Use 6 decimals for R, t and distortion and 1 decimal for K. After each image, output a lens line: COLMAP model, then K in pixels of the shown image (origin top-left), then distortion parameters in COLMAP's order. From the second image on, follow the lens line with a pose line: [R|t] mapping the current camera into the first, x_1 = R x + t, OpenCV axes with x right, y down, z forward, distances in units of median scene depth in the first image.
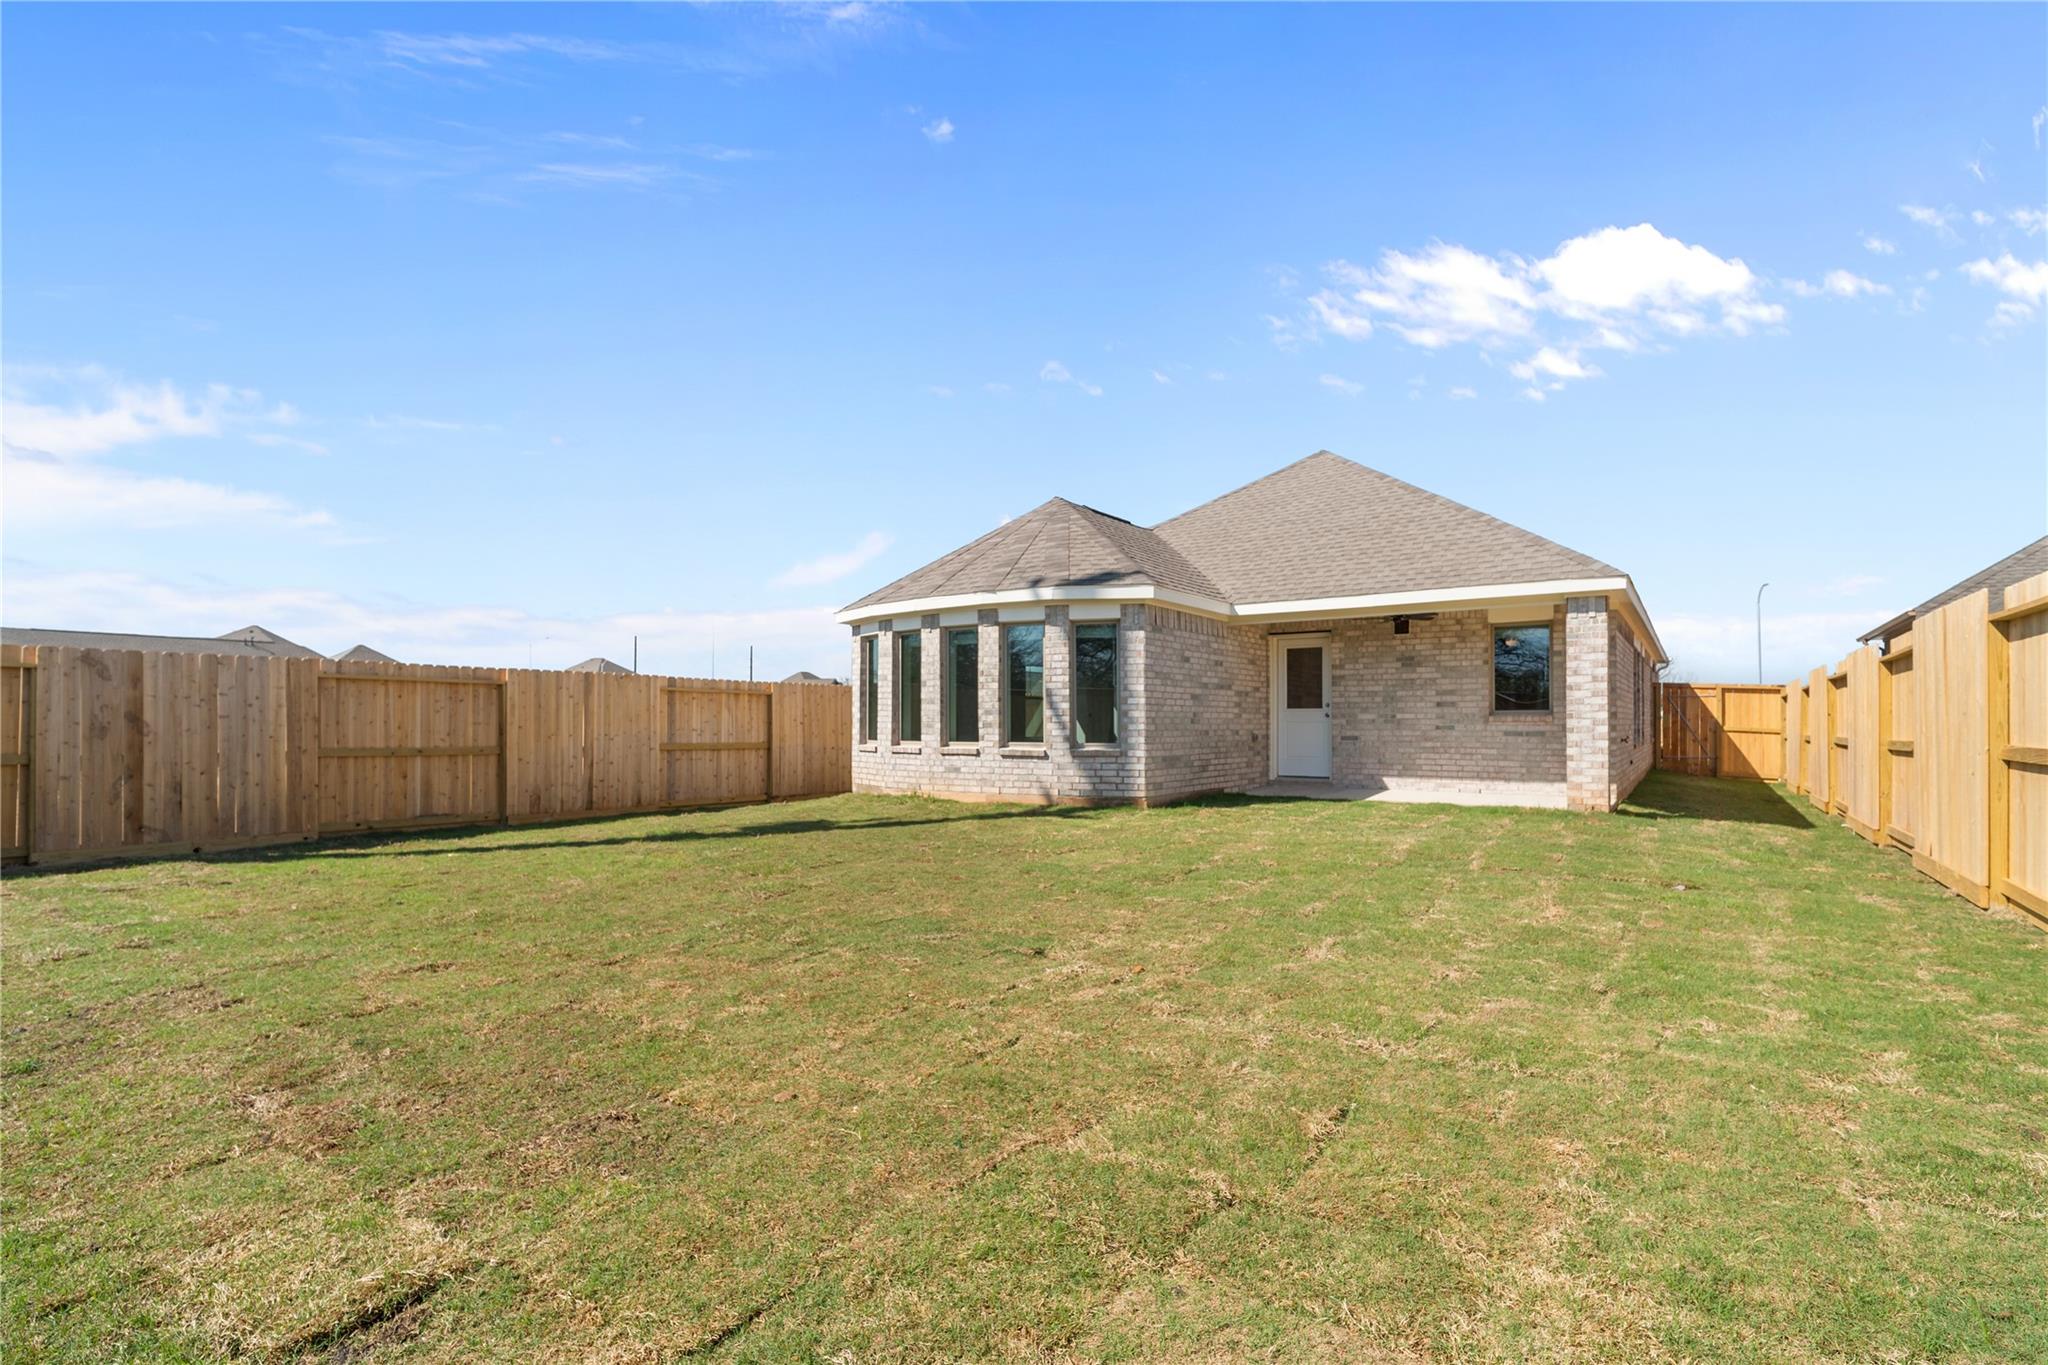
lens RADIAL K [[968.5, 0, 1024.0], [0, 968.5, 682.5], [0, 0, 1]] dist [0.000349, -0.000069]
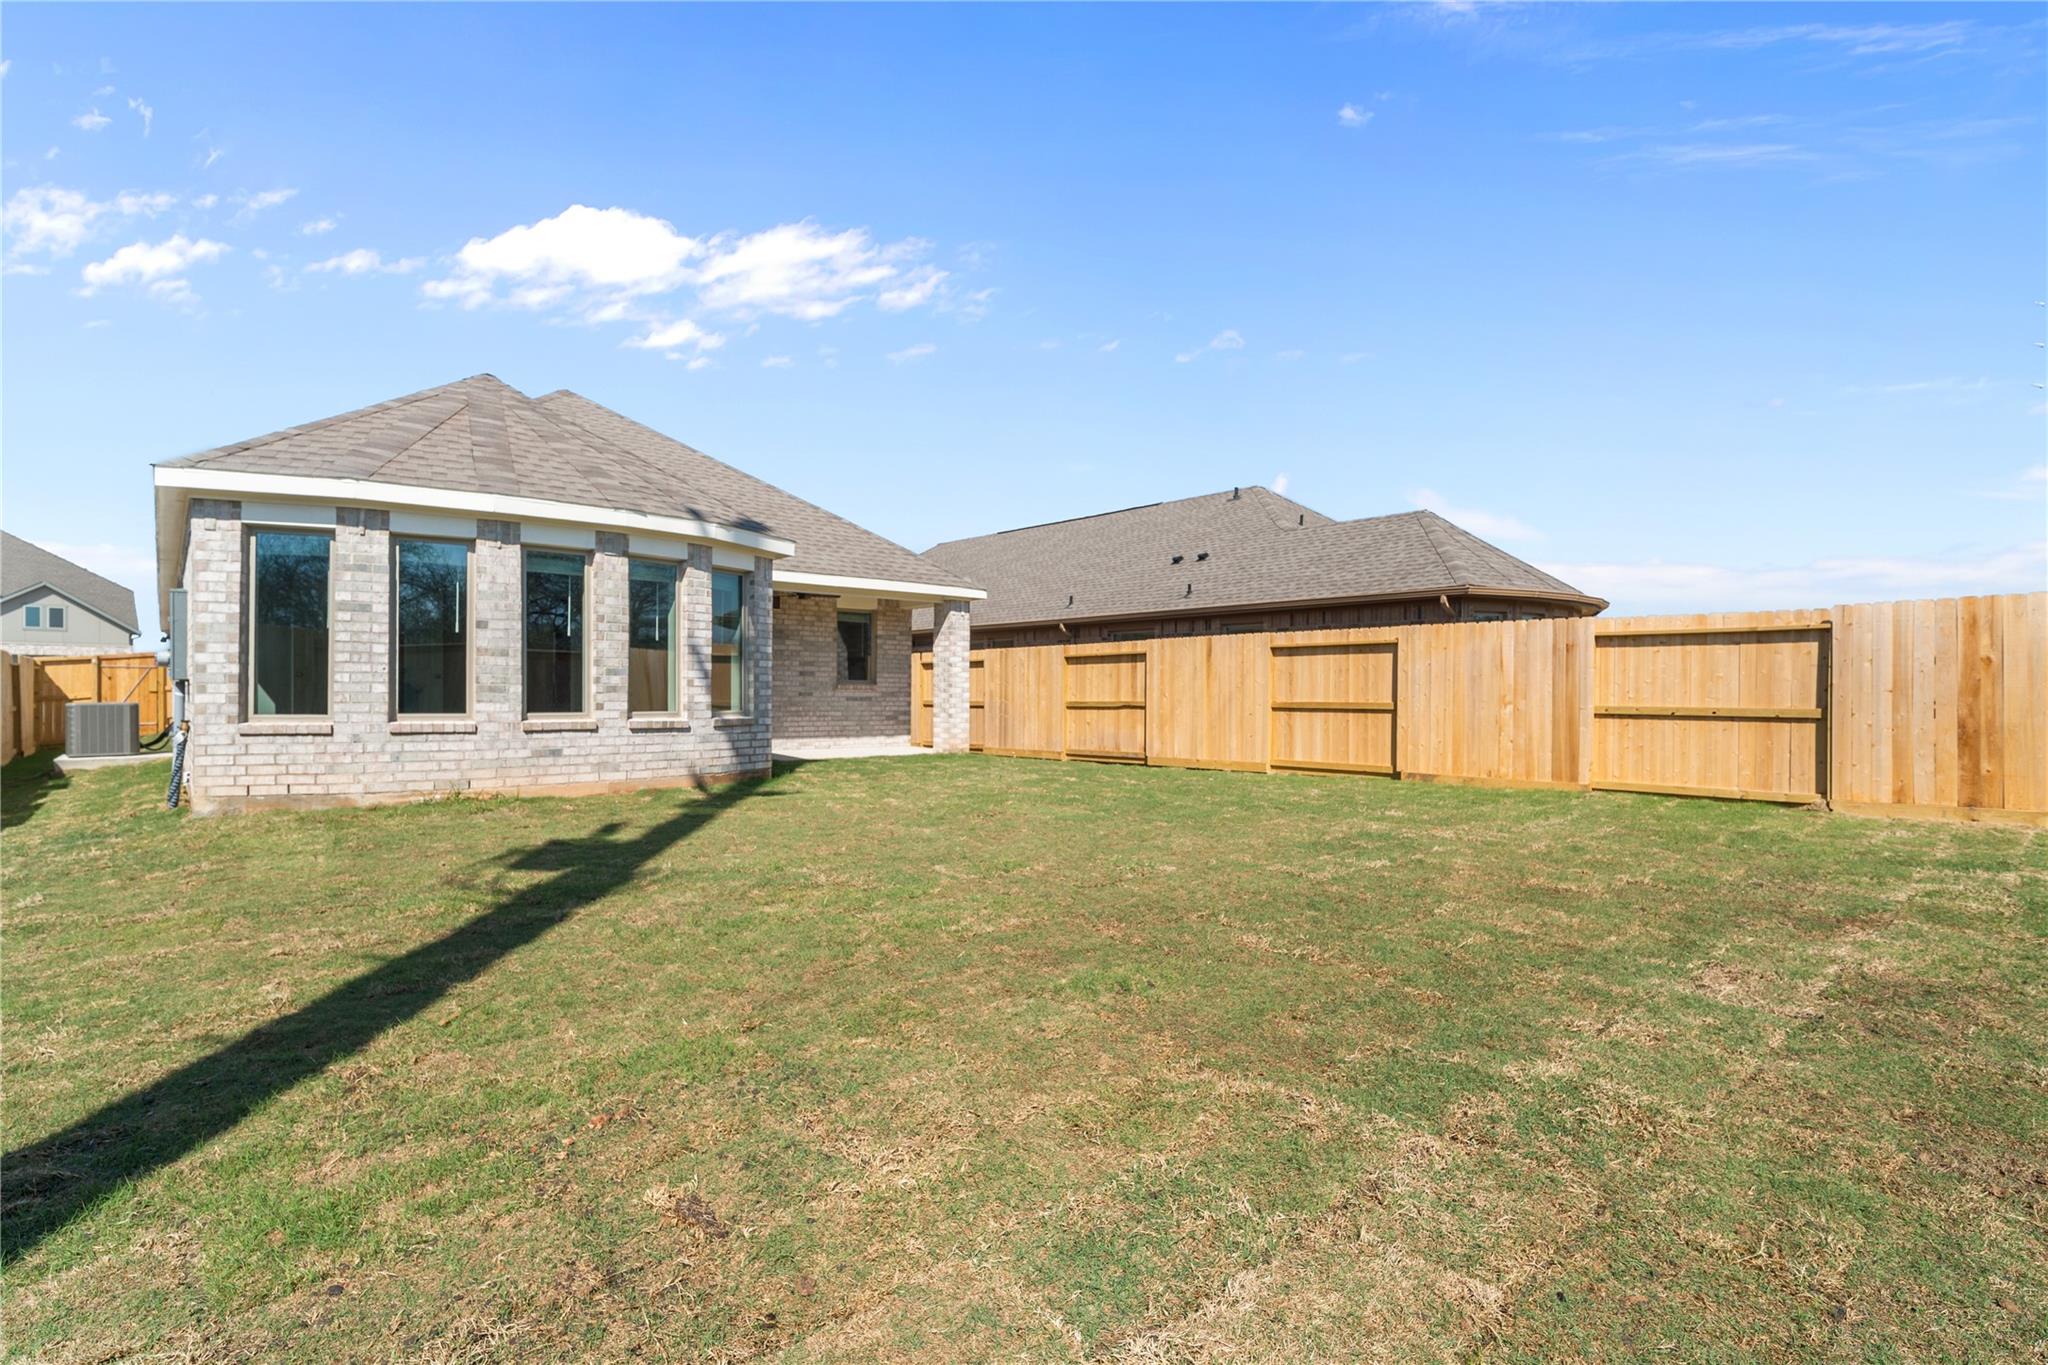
lens RADIAL K [[968.5, 0, 1024.0], [0, 968.5, 682.5], [0, 0, 1]] dist [0.000349, -0.000069]
pose [[0.236125, 0.013791, 0.971625, -0.650202], [-0.050576, 0.998718, -0.001884, 0.022975], [-0.970406, -0.048696, 0.236520, 0.492634]]
